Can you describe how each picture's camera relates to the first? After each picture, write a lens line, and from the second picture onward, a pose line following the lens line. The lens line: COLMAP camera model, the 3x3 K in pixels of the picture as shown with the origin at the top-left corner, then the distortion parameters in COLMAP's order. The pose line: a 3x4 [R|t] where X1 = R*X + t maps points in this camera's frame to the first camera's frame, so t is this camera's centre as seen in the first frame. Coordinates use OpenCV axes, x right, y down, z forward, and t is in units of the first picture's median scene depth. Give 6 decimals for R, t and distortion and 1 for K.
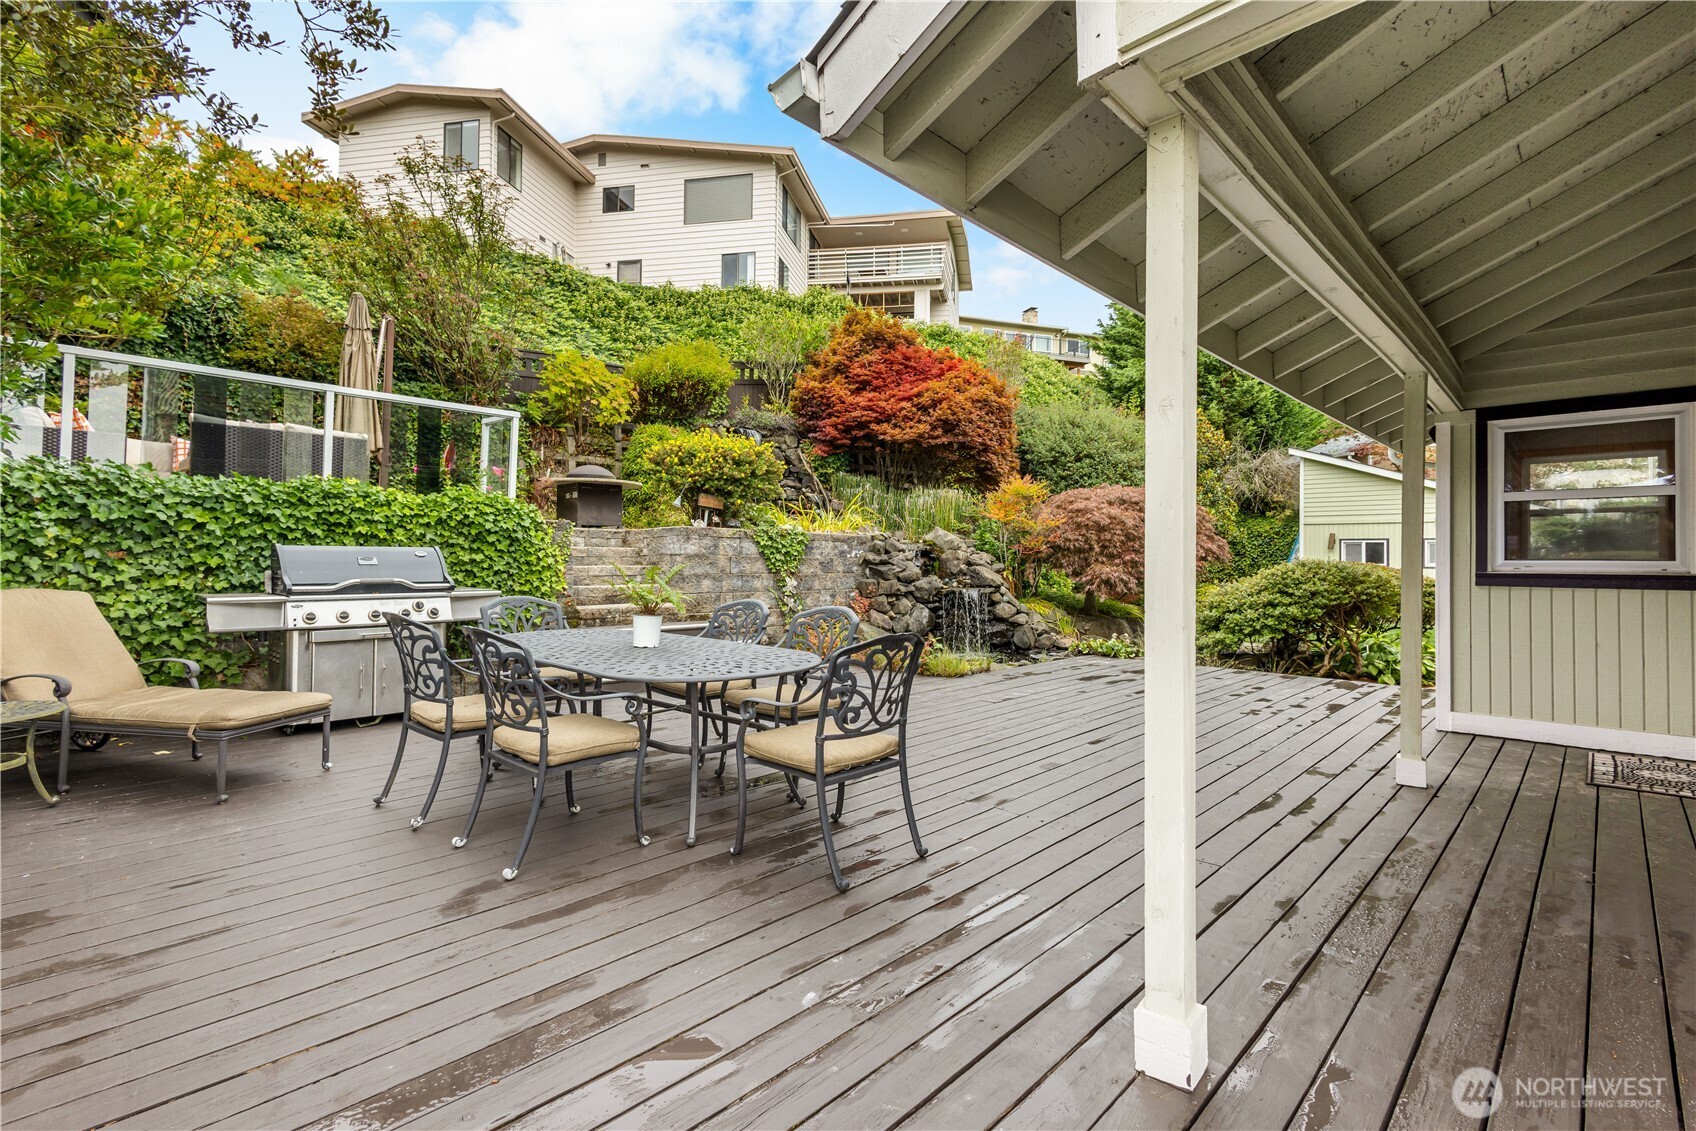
lens RADIAL K [[774.7, 0, 849.0], [0, 774.7, 567.8], [0, 0, 1]] dist [0.016505, -0.007530]
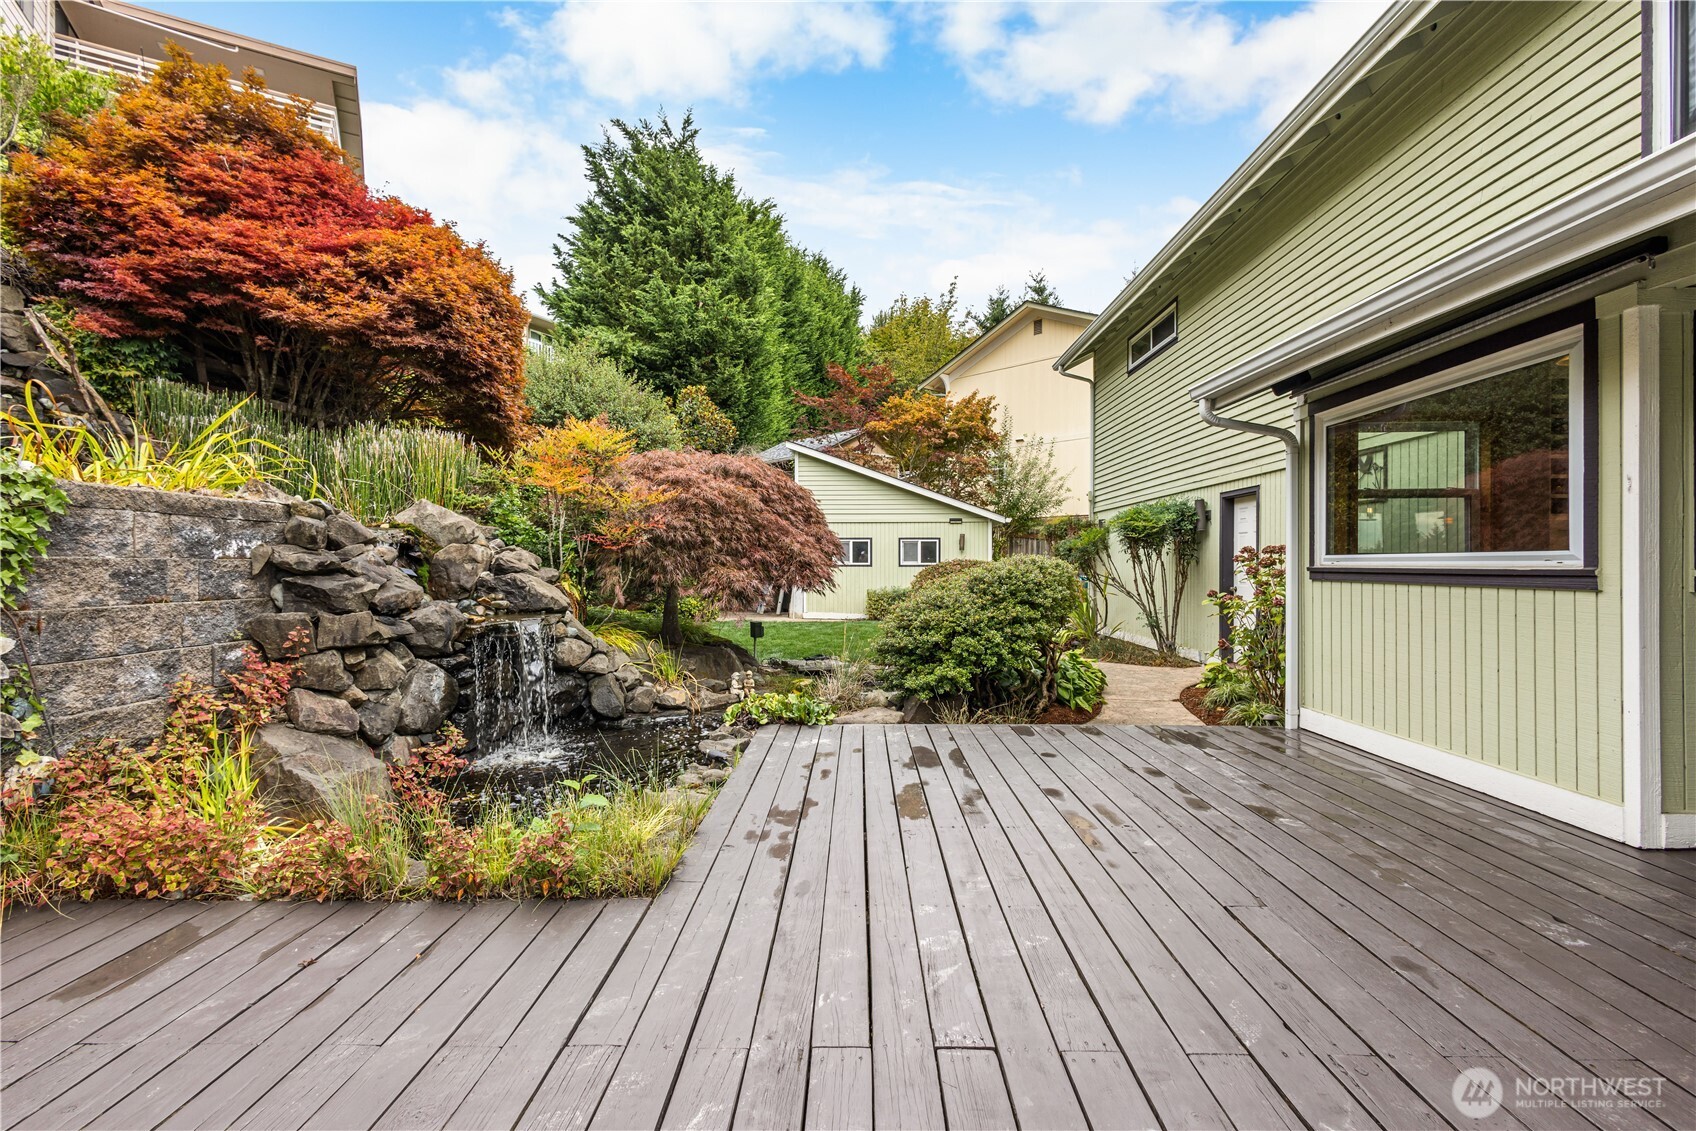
lens RADIAL K [[774.7, 0, 849.0], [0, 774.7, 567.8], [0, 0, 1]] dist [0.016505, -0.007530]
pose [[0.741041, -0.015204, 0.671287, -0.024002], [0.016766, 0.999851, 0.004138, -0.004284], [-0.671250, 0.008189, 0.741186, 0.438259]]
